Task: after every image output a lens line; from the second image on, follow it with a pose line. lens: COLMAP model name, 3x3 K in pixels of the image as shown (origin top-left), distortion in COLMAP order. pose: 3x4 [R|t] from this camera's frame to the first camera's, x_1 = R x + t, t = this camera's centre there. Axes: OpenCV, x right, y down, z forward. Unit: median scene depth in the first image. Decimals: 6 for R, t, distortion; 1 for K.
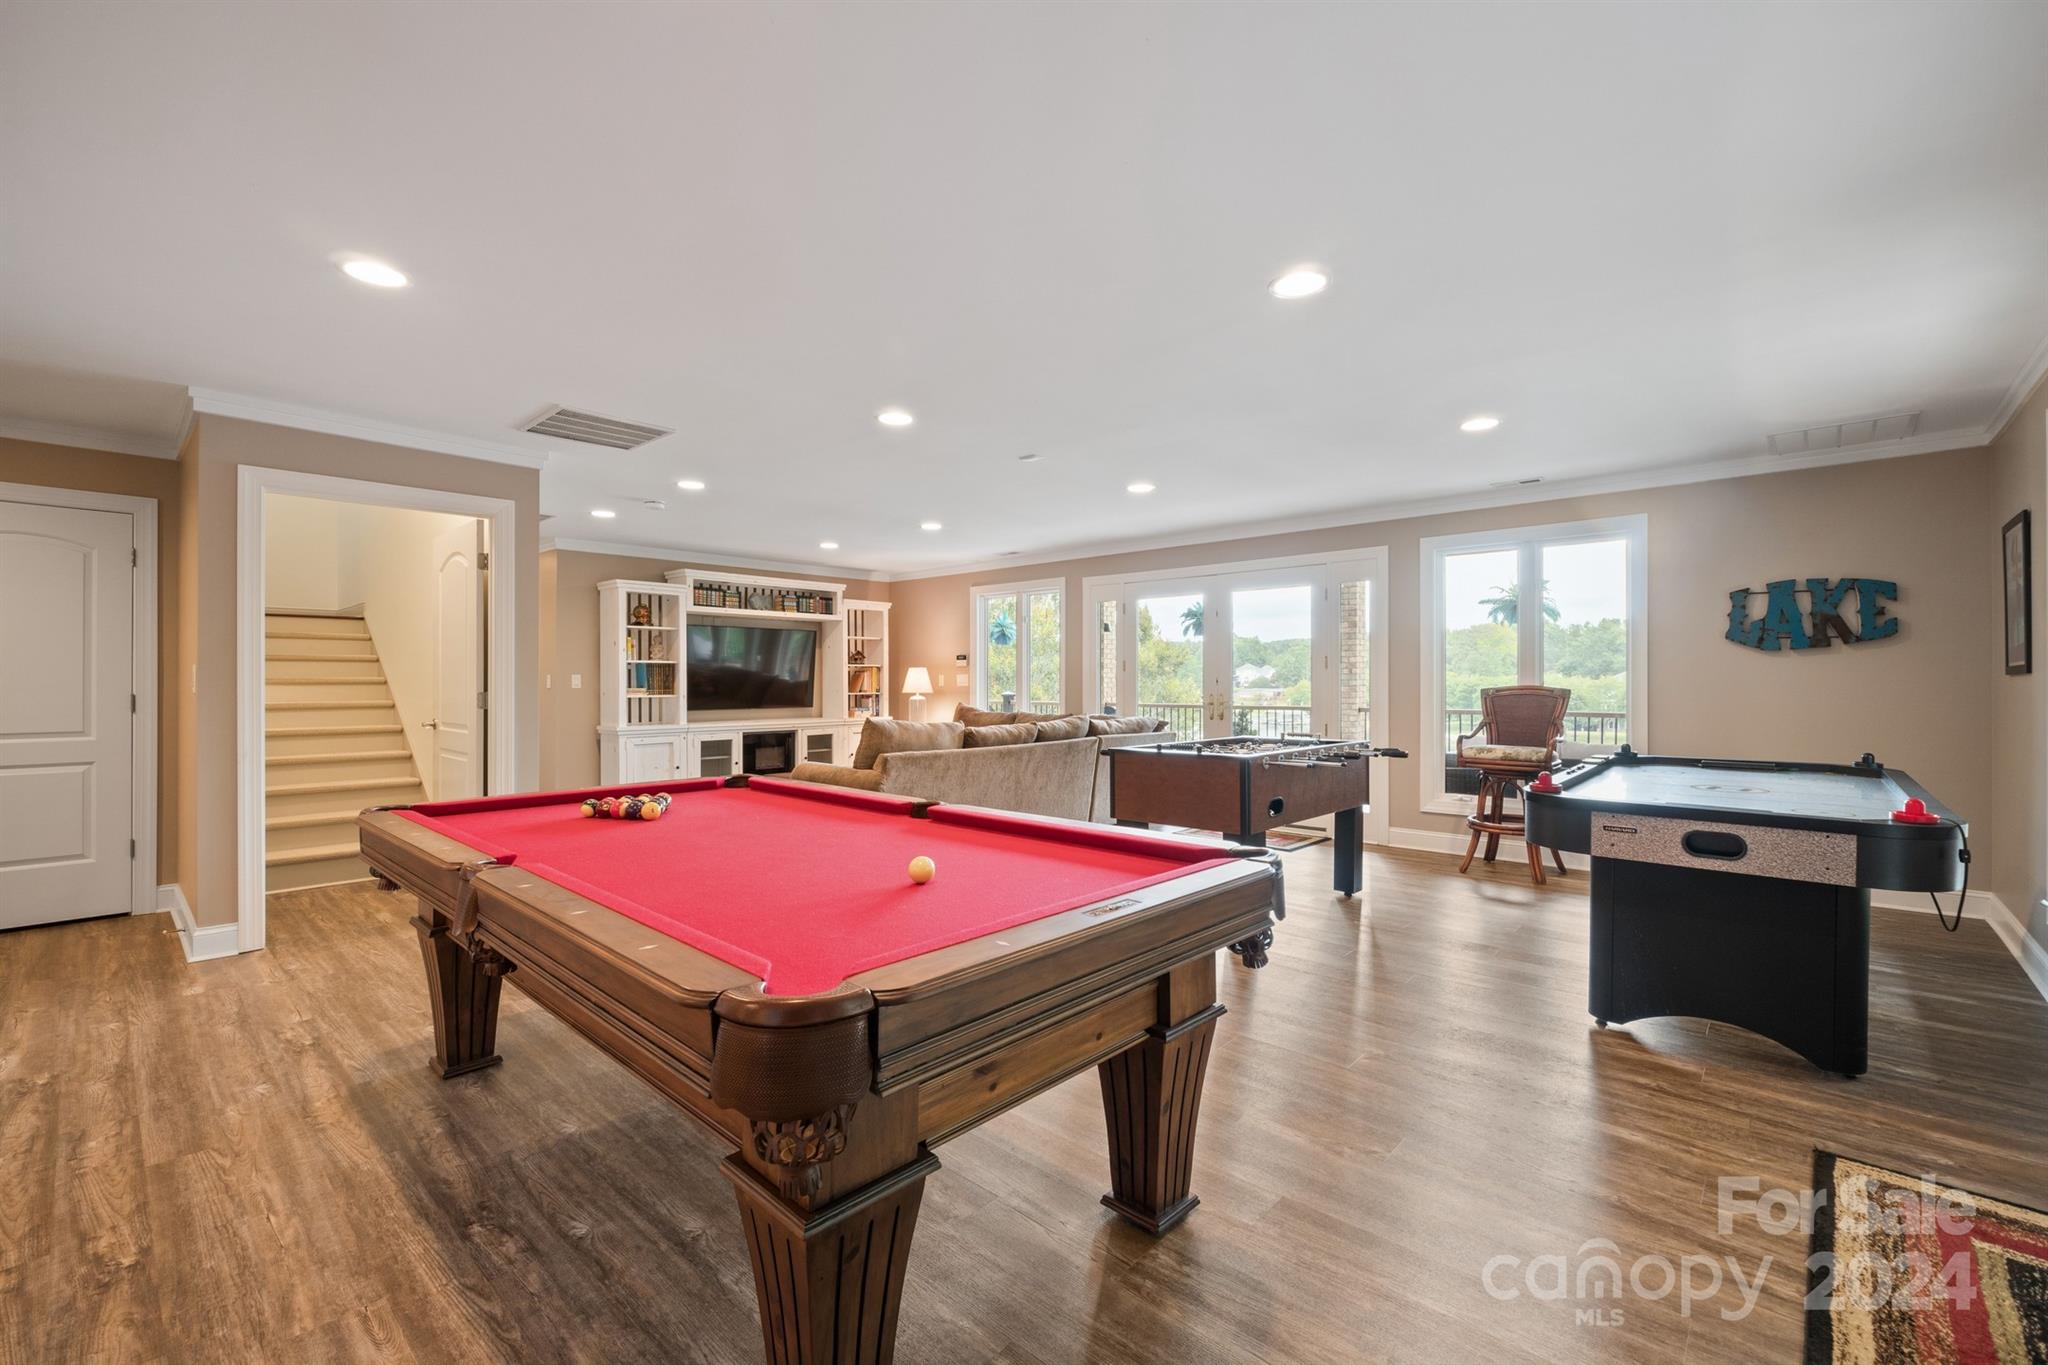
lens RADIAL K [[861.5, 0, 1034.4], [0, 861.5, 679.5], [0, 0, 1]] dist [-0.008197, -0.000814]
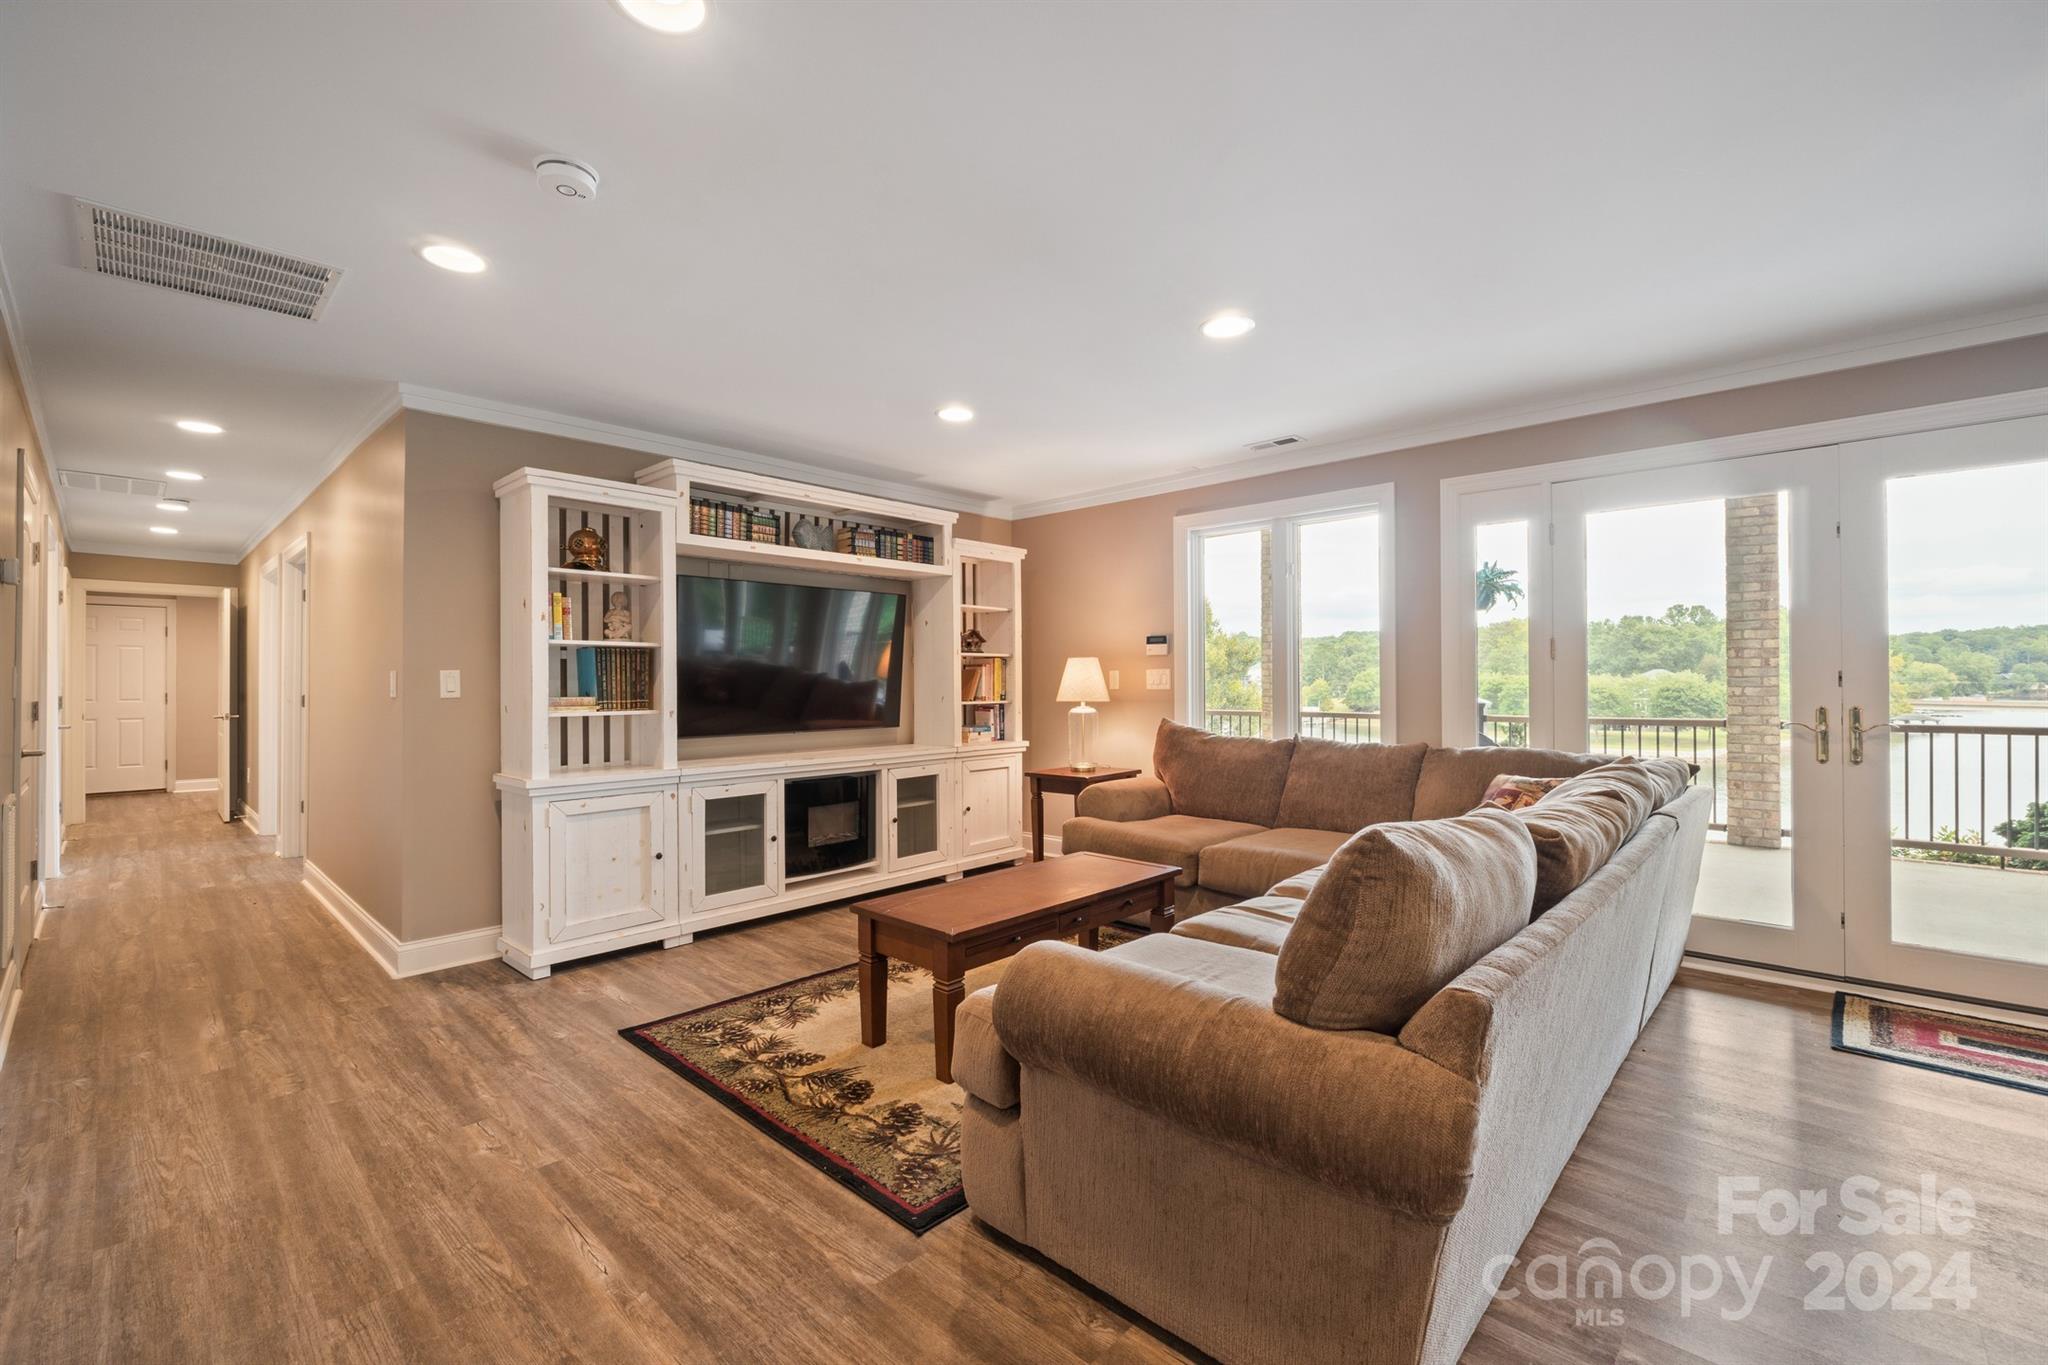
lens RADIAL K [[861.5, 0, 1018.0], [0, 861.5, 676.9], [0, 0, 1]] dist [-0.008197, -0.000814]
pose [[0.999633, -0.003804, -0.026827, -0.173535], [0.003703, 0.999986, -0.003846, 0.001370], [0.026841, 0.003746, 0.999633, 0.455260]]
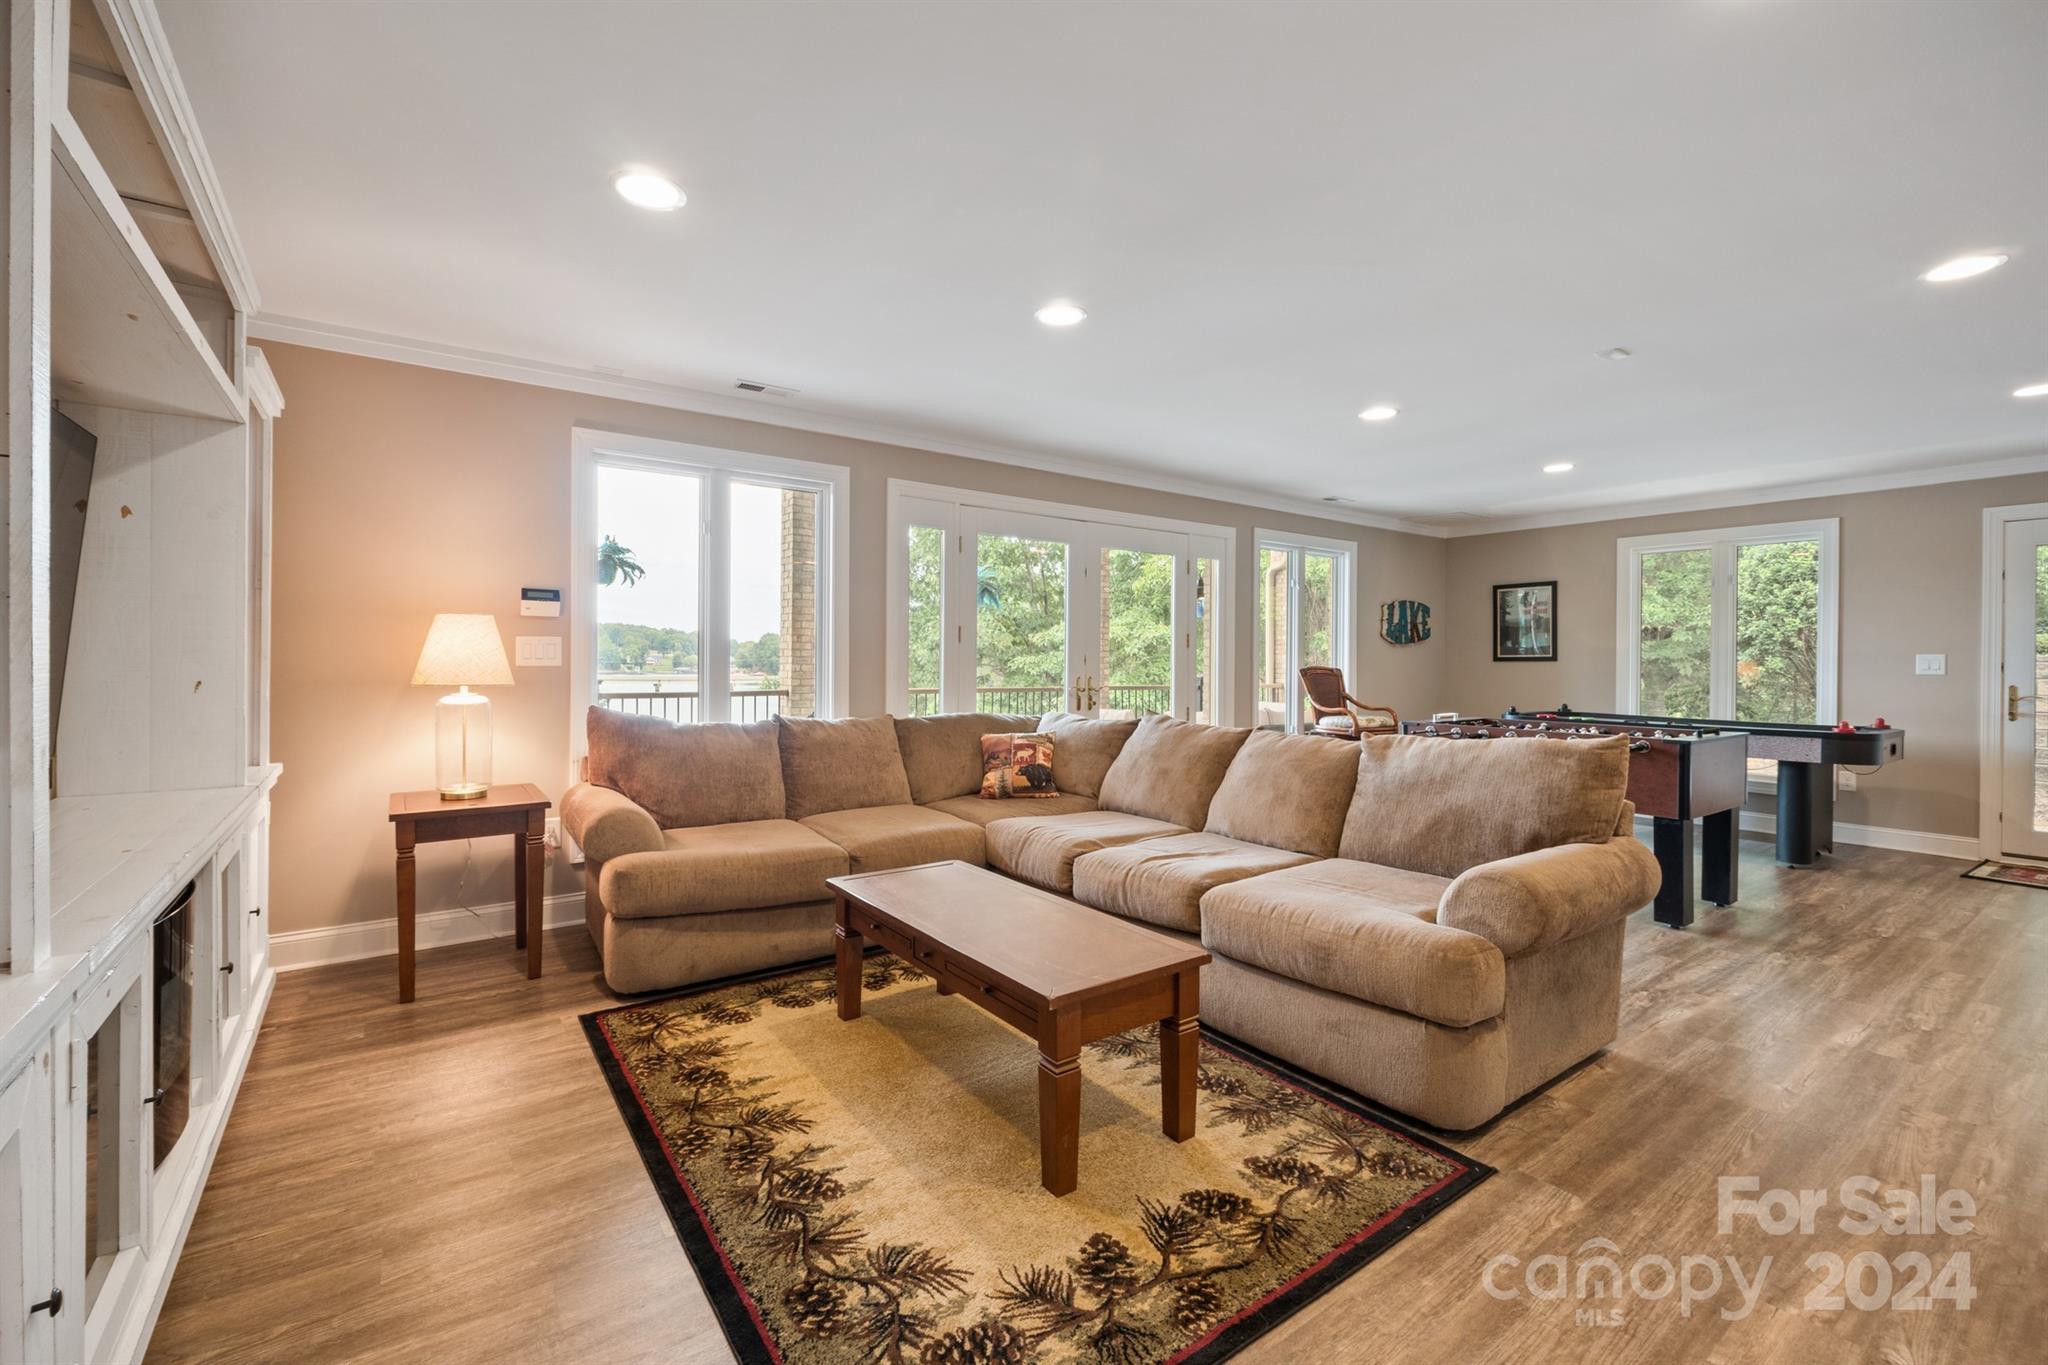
lens RADIAL K [[861.5, 0, 1023.7], [0, 861.5, 664.1], [0, 0, 1]] dist [-0.008197, -0.000814]
pose [[0.213175, 0.000448, 0.977014, -0.458481], [-0.010669, 0.999941, 0.001869, 0.004103], [-0.976956, -0.010822, 0.213168, 0.747133]]
